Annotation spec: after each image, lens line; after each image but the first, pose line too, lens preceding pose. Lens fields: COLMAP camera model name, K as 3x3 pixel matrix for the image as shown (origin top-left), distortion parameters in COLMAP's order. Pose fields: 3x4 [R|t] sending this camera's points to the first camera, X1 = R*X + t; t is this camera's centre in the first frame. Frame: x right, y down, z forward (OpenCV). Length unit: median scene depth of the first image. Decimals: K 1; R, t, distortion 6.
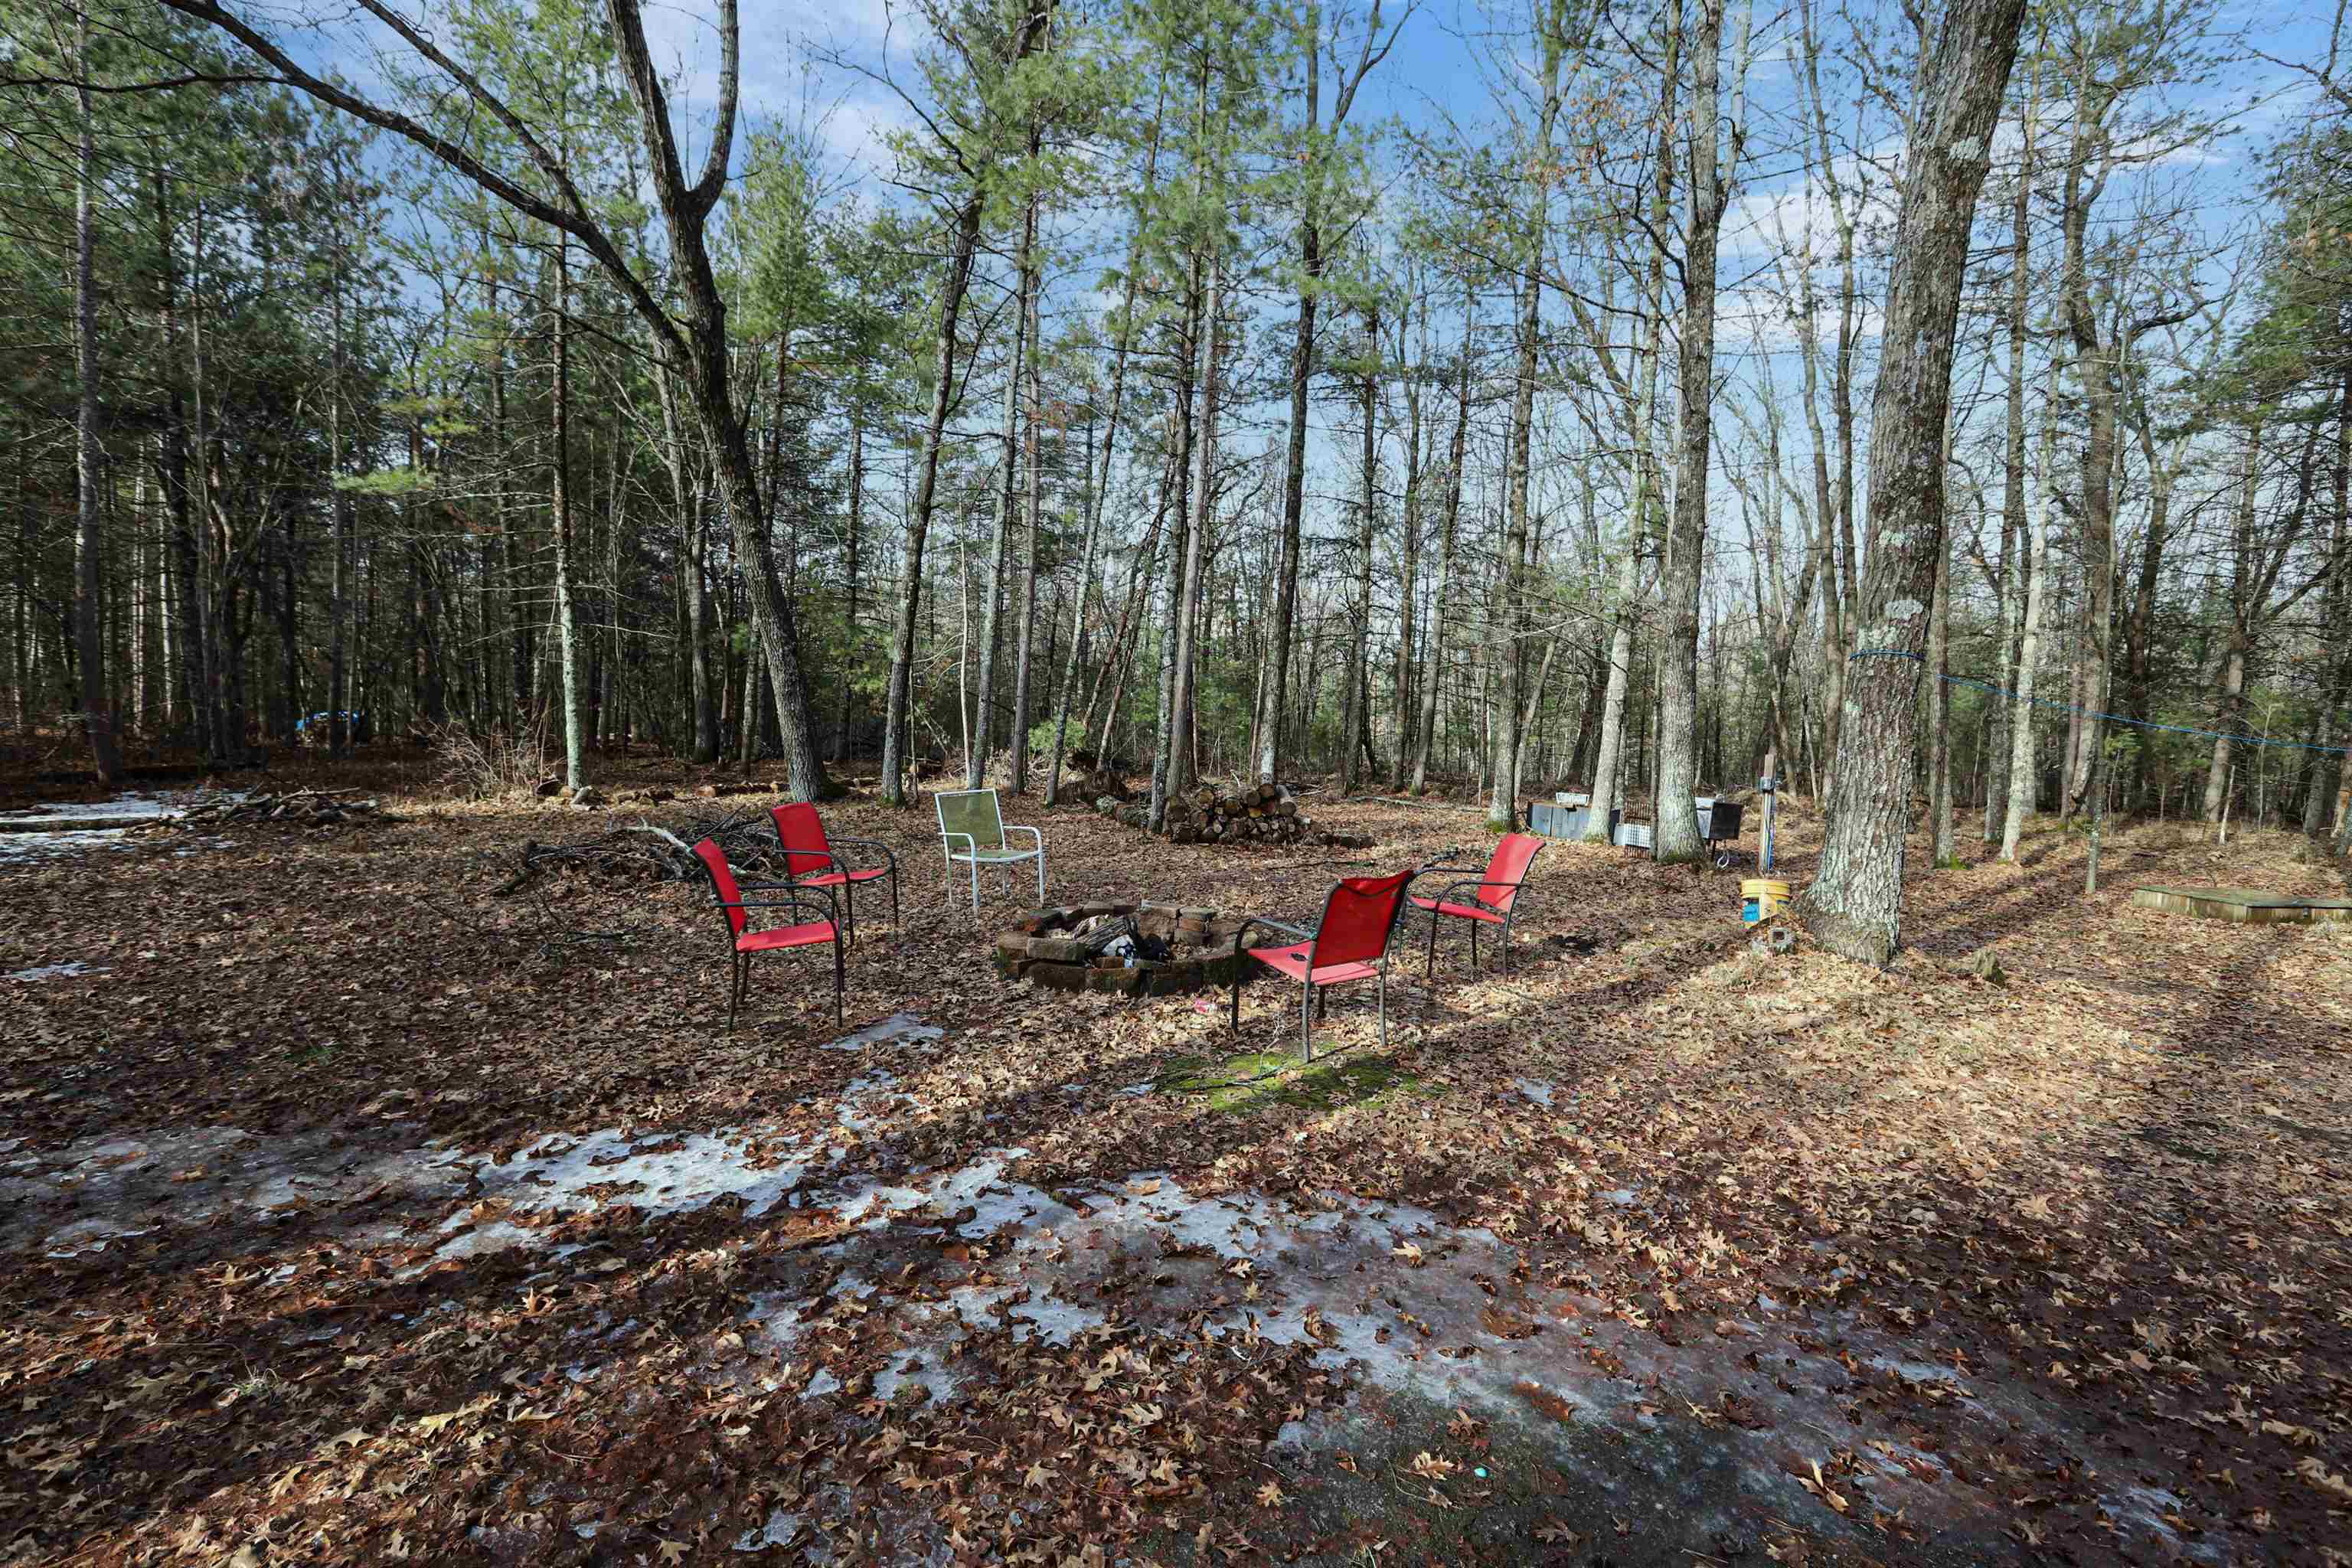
lens RADIAL K [[1050.1, 0, 1164.1], [0, 1050.1, 784.2], [0, 0, 1]] dist [-0.000150, 0.000248]
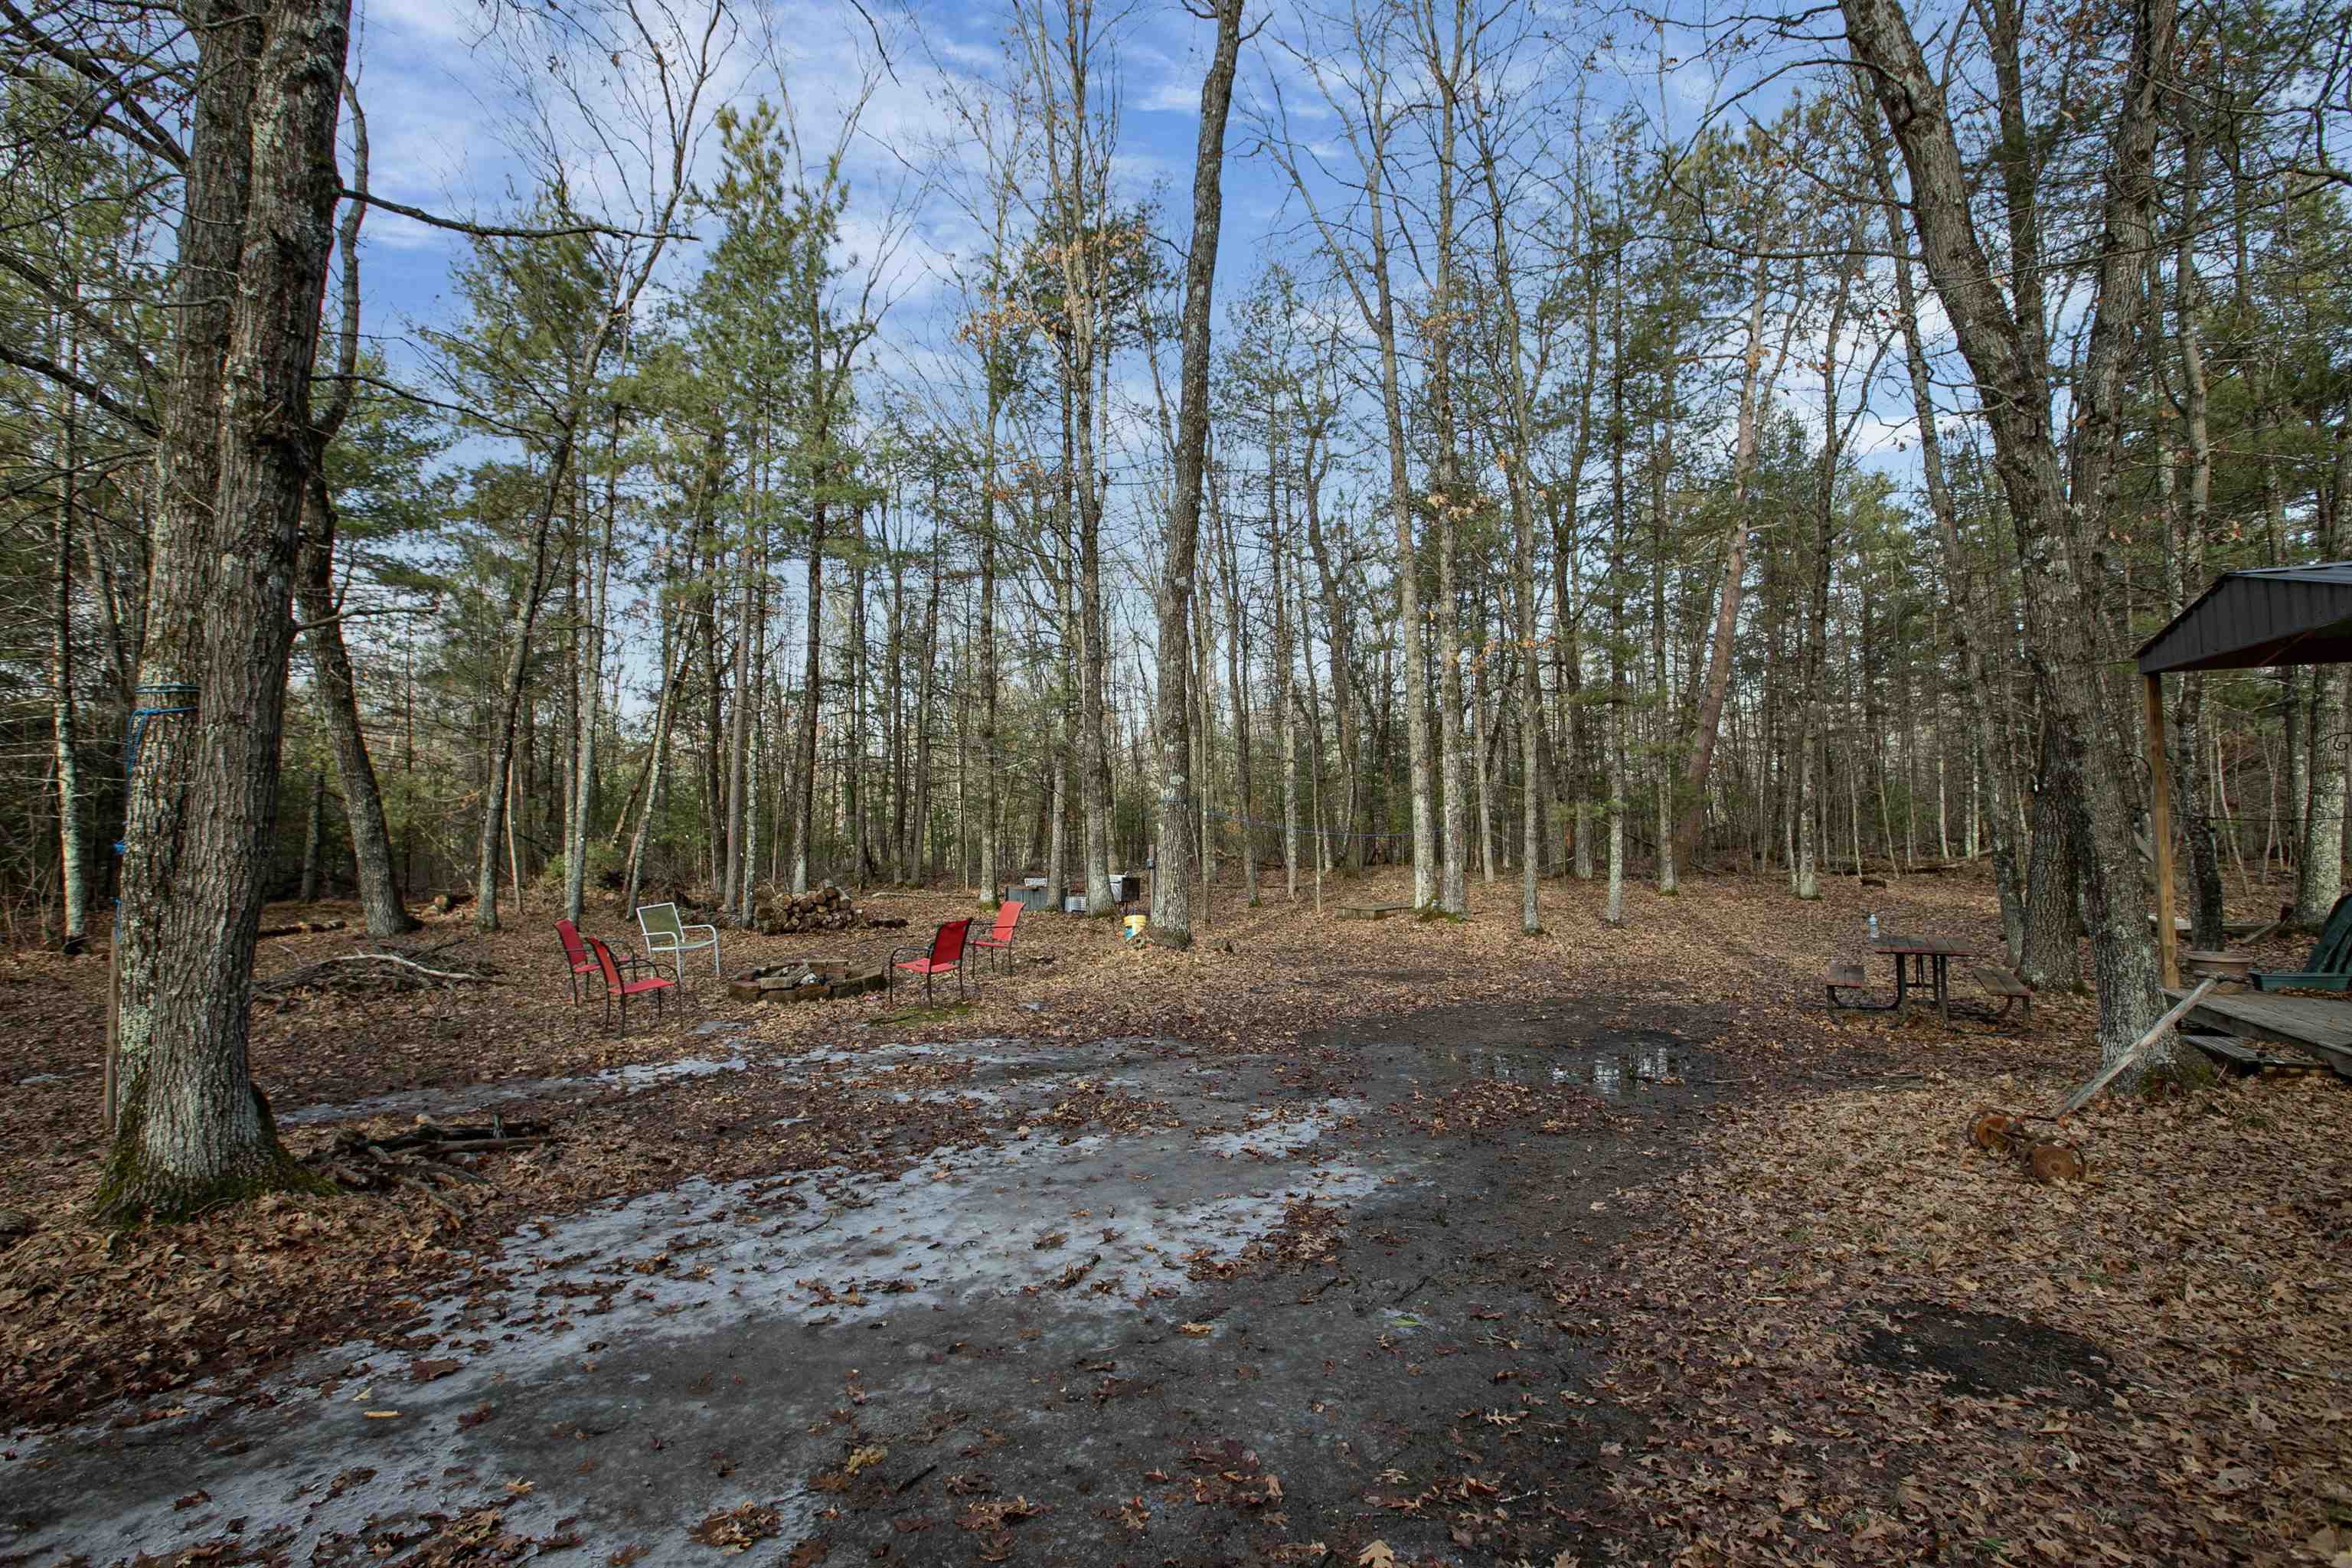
lens RADIAL K [[1050.1, 0, 1164.1], [0, 1050.1, 784.2], [0, 0, 1]] dist [-0.000150, 0.000248]
pose [[0.877561, -0.029256, 0.478571, -0.160499], [0.072225, 0.994813, -0.071625, -0.003831], [-0.473994, 0.097420, 0.875122, -0.402100]]
